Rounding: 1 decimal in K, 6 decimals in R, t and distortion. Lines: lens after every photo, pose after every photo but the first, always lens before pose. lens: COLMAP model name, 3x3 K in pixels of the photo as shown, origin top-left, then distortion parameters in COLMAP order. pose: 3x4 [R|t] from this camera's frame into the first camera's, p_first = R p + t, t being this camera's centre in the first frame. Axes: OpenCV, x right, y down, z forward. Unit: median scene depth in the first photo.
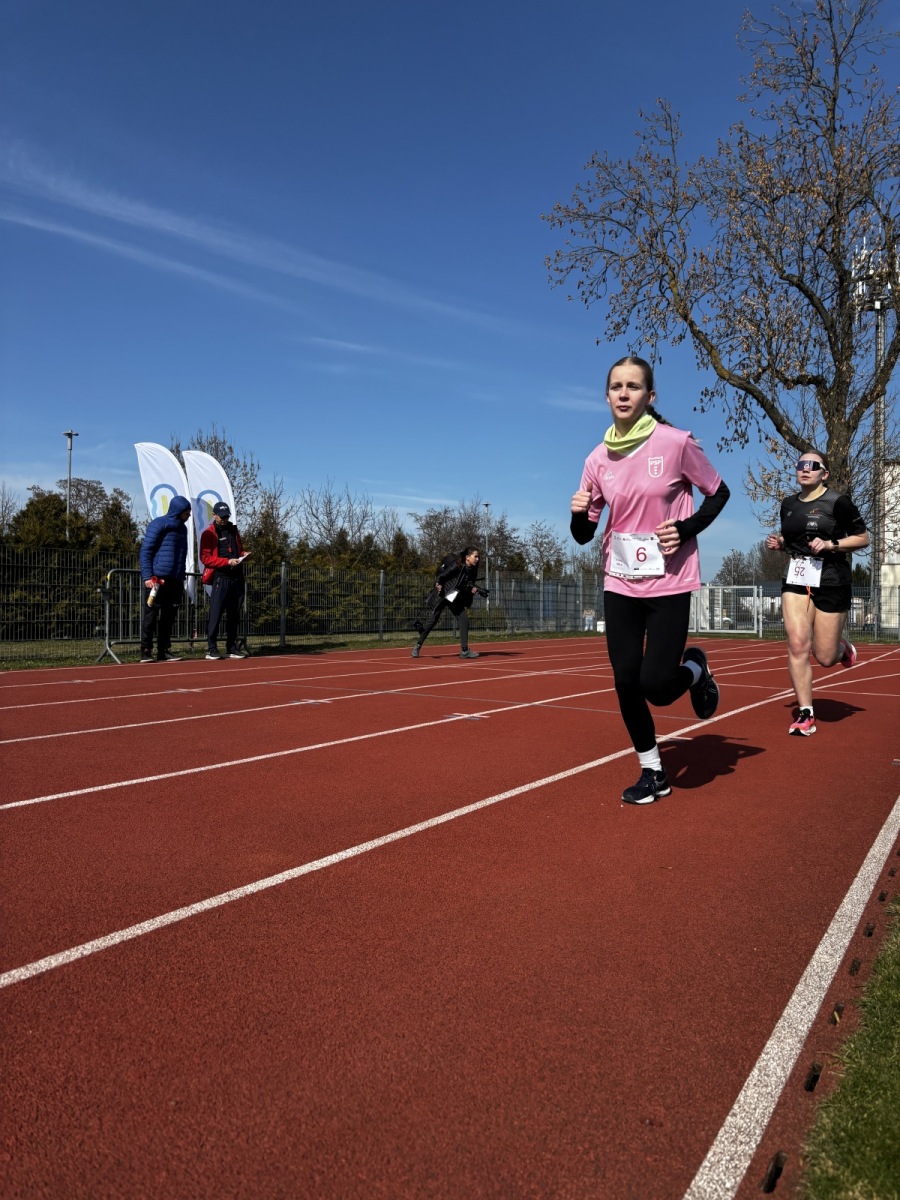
lens RADIAL K [[878.3, 0, 450.0], [0, 878.3, 600.0], [0, 0, 1]] dist [0.005799, -0.031842]
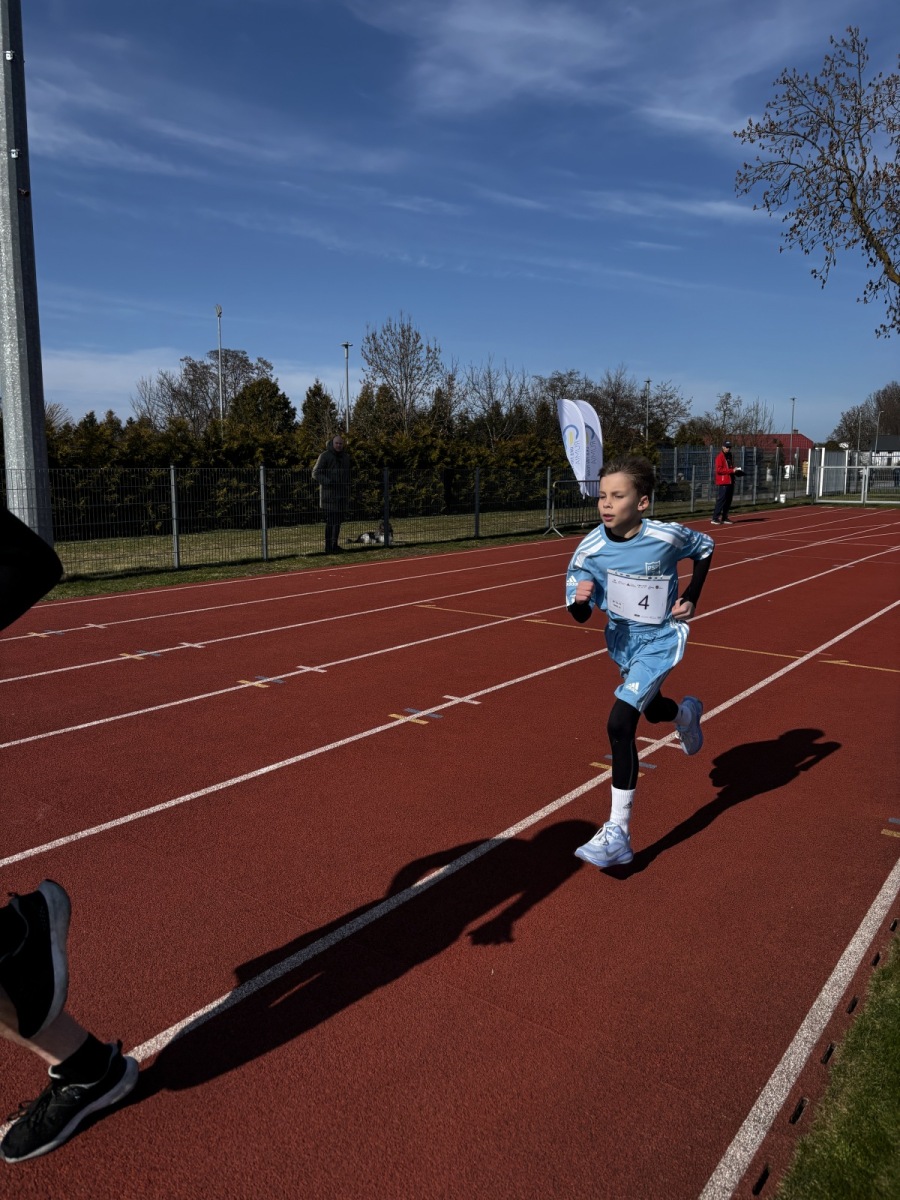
lens RADIAL K [[878.3, 0, 450.0], [0, 878.3, 600.0], [0, 0, 1]] dist [0.005799, -0.031842]
pose [[0.994824, 0.006607, -0.101397, -0.121590], [0.010073, 0.986557, 0.163108, -0.026103], [0.101111, -0.163285, 0.981384, -0.211145]]
